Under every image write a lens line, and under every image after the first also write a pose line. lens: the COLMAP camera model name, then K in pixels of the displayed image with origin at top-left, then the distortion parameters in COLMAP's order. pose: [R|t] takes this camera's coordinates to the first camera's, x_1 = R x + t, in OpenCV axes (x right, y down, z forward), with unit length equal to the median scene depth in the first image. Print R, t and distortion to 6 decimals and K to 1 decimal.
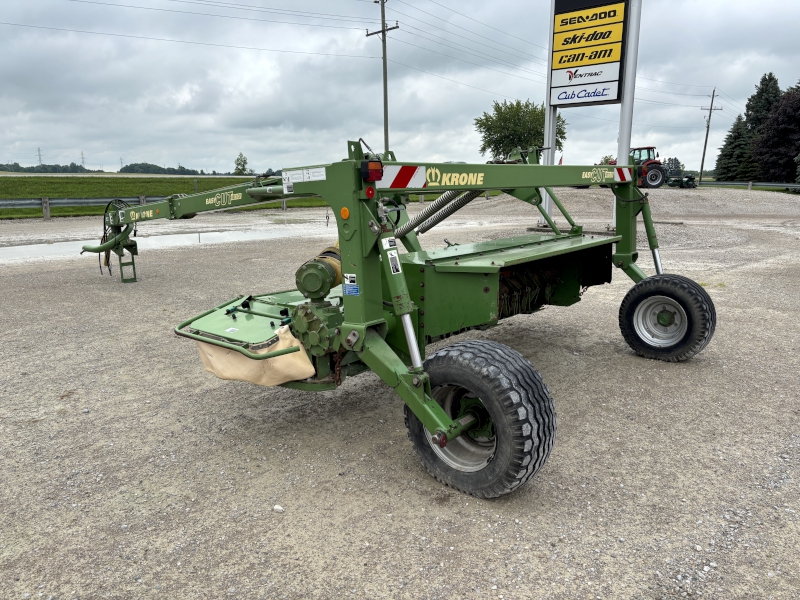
lens RADIAL K [[608.9, 0, 404.6], [0, 608.9, 300.5], [0, 0, 1]] dist [-0.000926, -0.002369]
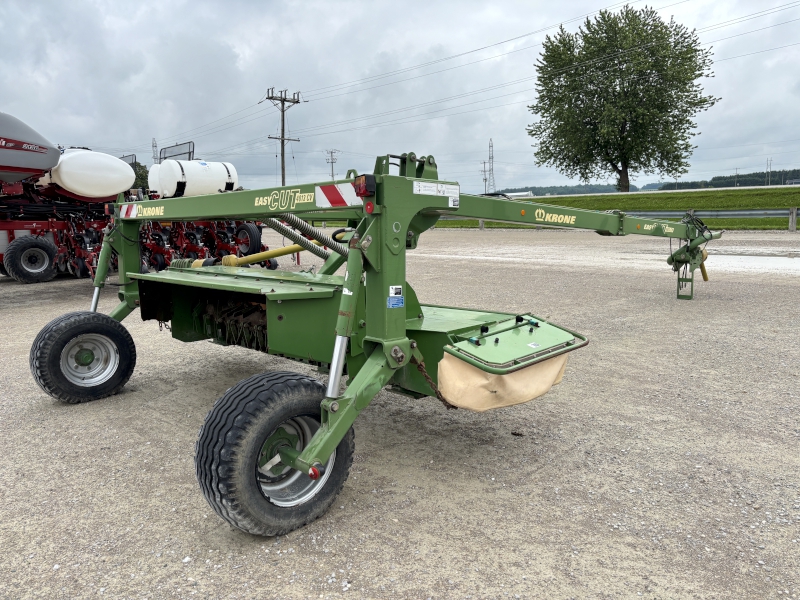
lens RADIAL K [[608.9, 0, 404.6], [0, 608.9, 300.5], [0, 0, 1]] dist [-0.000926, -0.002369]
pose [[-0.088731, 0.165755, -0.982167, 0.775244], [-0.167646, 0.969504, 0.178764, -0.184978], [0.981846, 0.180519, -0.058237, 0.914300]]
